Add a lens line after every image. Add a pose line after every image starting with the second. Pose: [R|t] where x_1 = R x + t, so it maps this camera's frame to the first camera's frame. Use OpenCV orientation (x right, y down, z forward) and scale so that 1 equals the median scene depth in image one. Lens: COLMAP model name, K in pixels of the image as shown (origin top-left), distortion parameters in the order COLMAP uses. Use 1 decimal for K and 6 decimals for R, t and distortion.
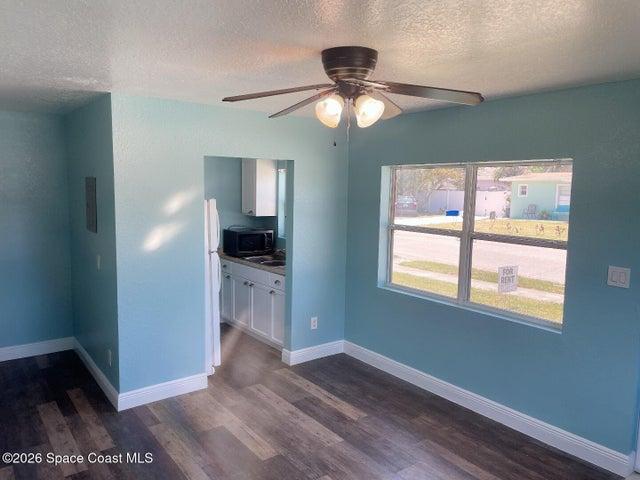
lens RADIAL K [[485.7, 0, 319.0], [0, 485.7, 236.3], [0, 0, 1]] dist [0.098129, -0.125368]
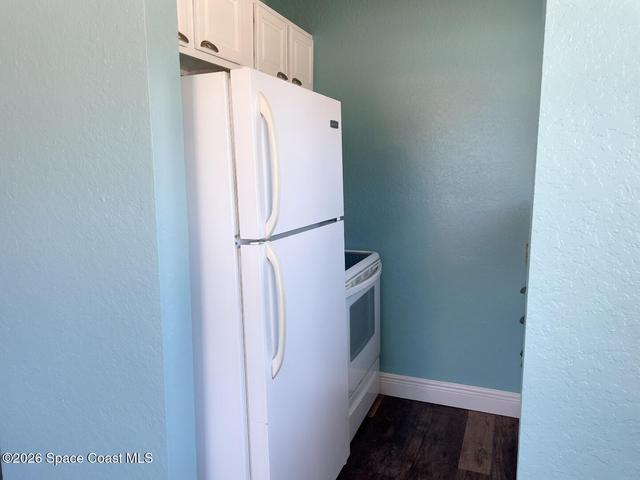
lens RADIAL K [[495.0, 0, 320.0], [0, 495.0, 240.0], [0, 0, 1]] dist [0.129115, -0.129909]
pose [[0.525333, 0.106821, -0.844165, 0.082464], [-0.077793, 0.993963, 0.077365, 0.002695], [0.847333, 0.025028, 0.530471, 0.865254]]
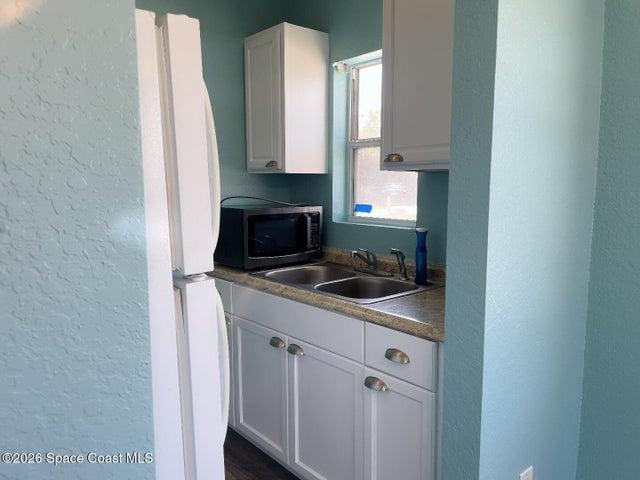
lens RADIAL K [[495.0, 0, 320.0], [0, 495.0, 240.0], [0, 0, 1]] dist [0.129115, -0.129909]
pose [[0.997801, -0.023990, 0.061782, -0.175007], [0.022812, 0.999546, 0.019700, 0.013038], [-0.062226, -0.018248, 0.997895, 0.778273]]
